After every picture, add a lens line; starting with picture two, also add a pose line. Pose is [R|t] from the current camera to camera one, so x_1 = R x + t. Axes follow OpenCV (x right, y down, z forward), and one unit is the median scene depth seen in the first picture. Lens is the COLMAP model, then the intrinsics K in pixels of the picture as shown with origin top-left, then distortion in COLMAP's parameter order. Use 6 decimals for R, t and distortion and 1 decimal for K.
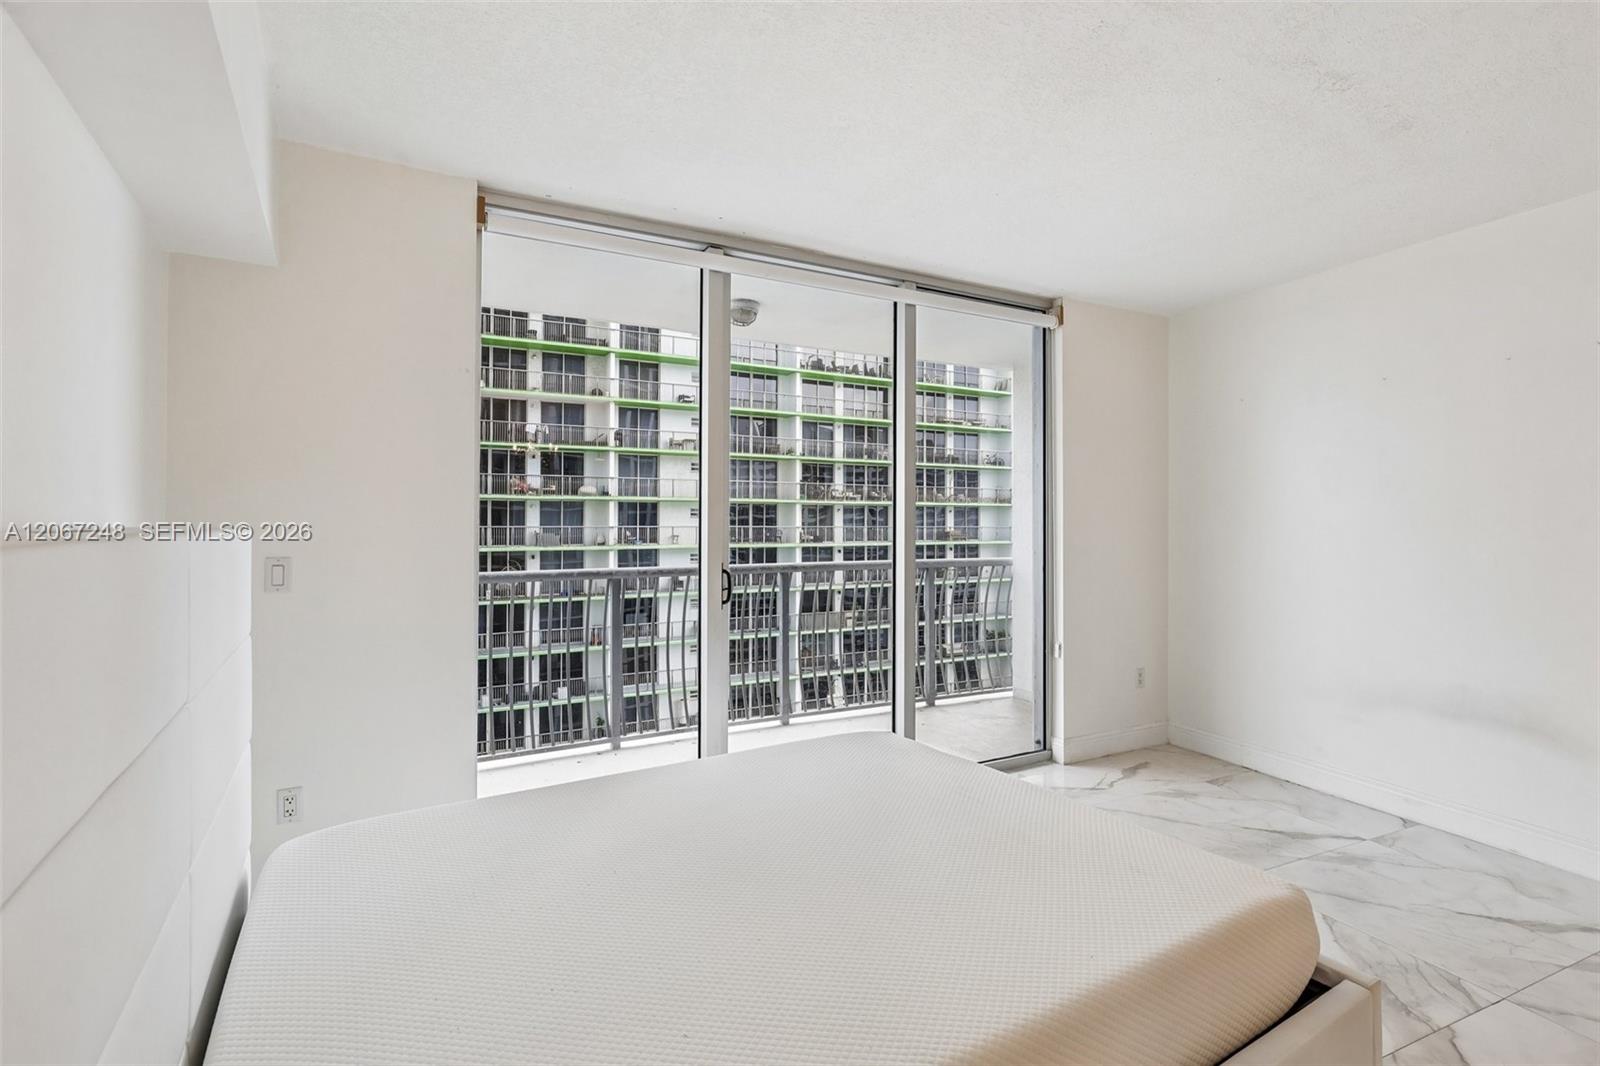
lens RADIAL K [[733.3, 0, 808.1], [0, 733.3, 520.0], [0, 0, 1]] dist [-0.020144, 0.009277]
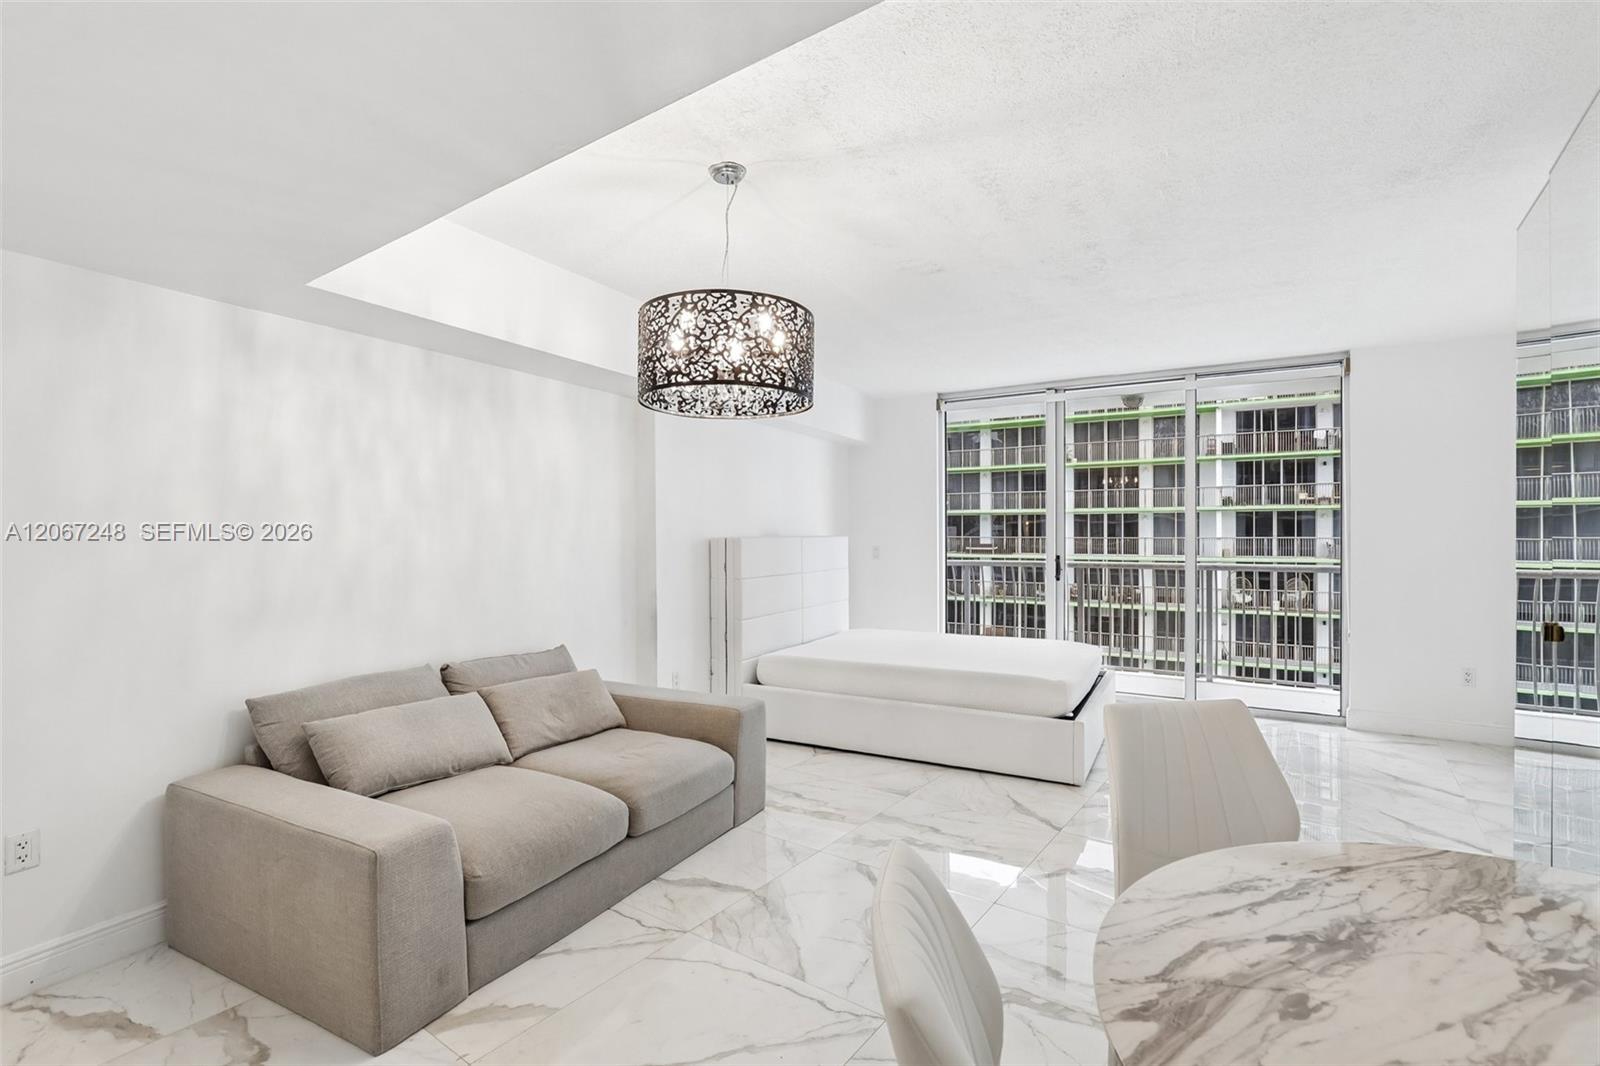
lens RADIAL K [[722.5, 0, 800.0], [0, 722.5, 533.0], [0, 0, 1]] dist [-0.014278, 0.000006]
pose [[0.484934, -0.006715, -0.874525, 0.947983], [0.008981, 0.999956, -0.002698, -0.003138], [0.874505, -0.006545, 0.484973, -0.394953]]
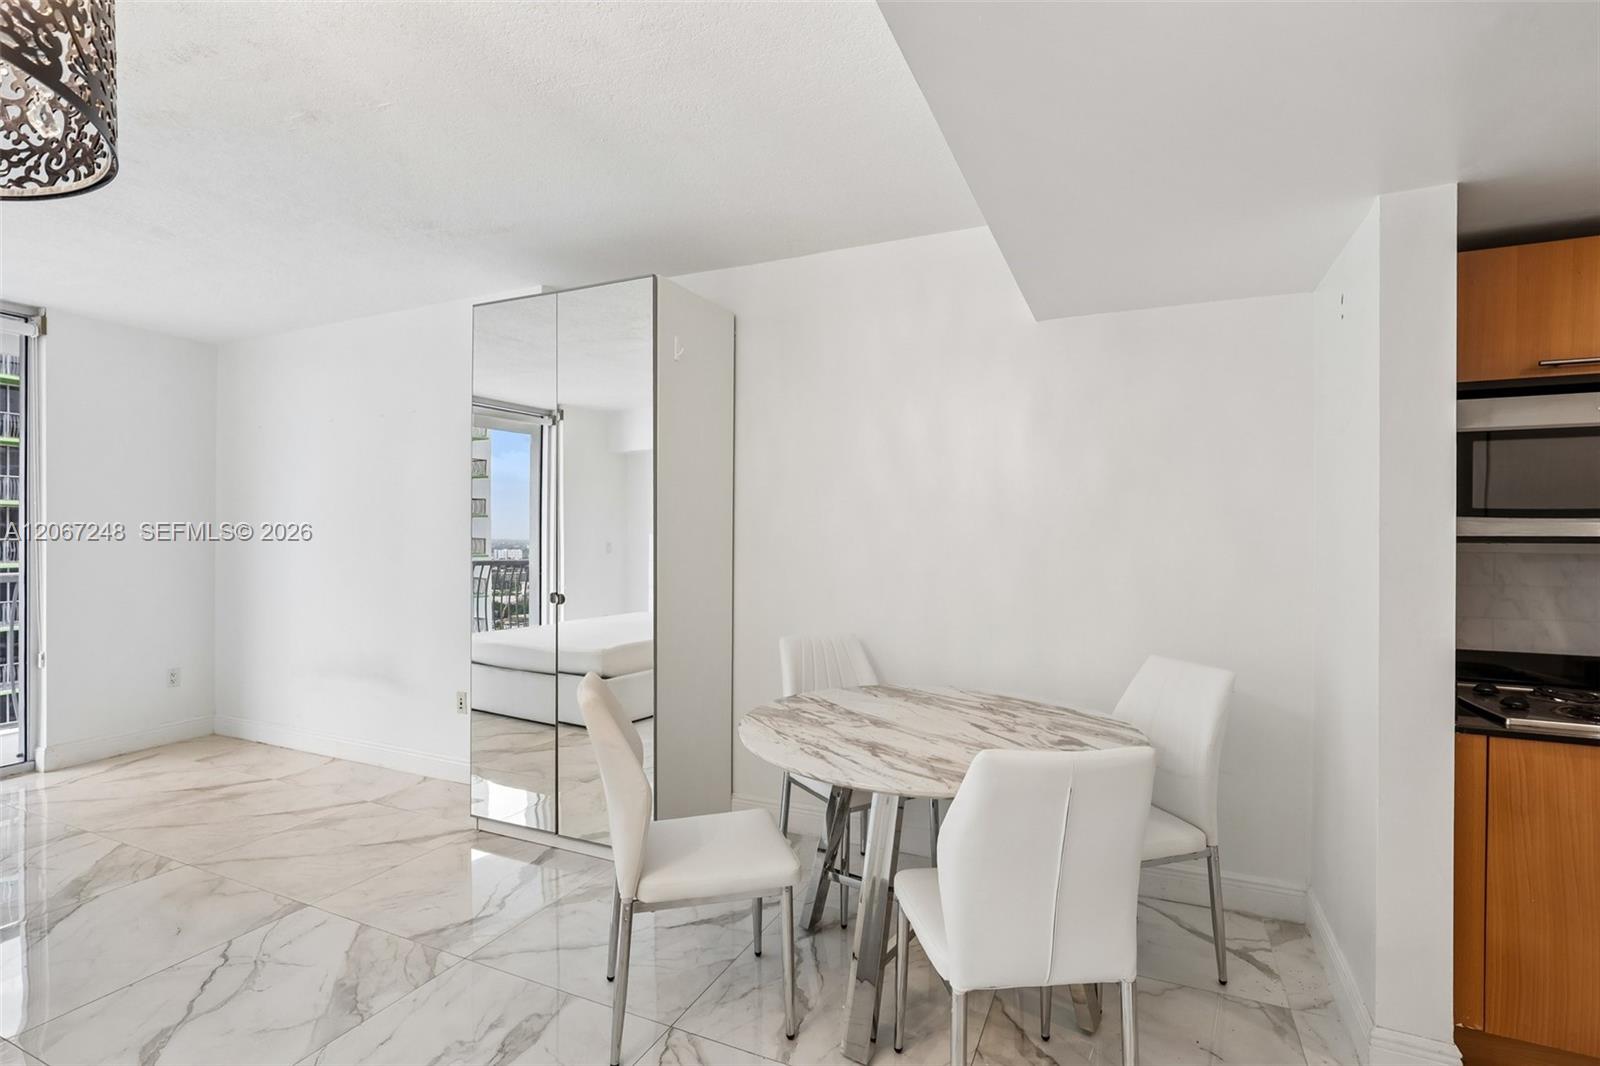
lens RADIAL K [[749.9, 0, 797.8], [0, 749.9, 537.1], [0, 0, 1]] dist [0.000955, 0.000674]
pose [[0.756040, -0.003424, 0.654517, 0.450573], [-0.003369, 0.999953, 0.009122, -0.003870], [-0.654517, -0.009101, 0.755992, -0.457439]]
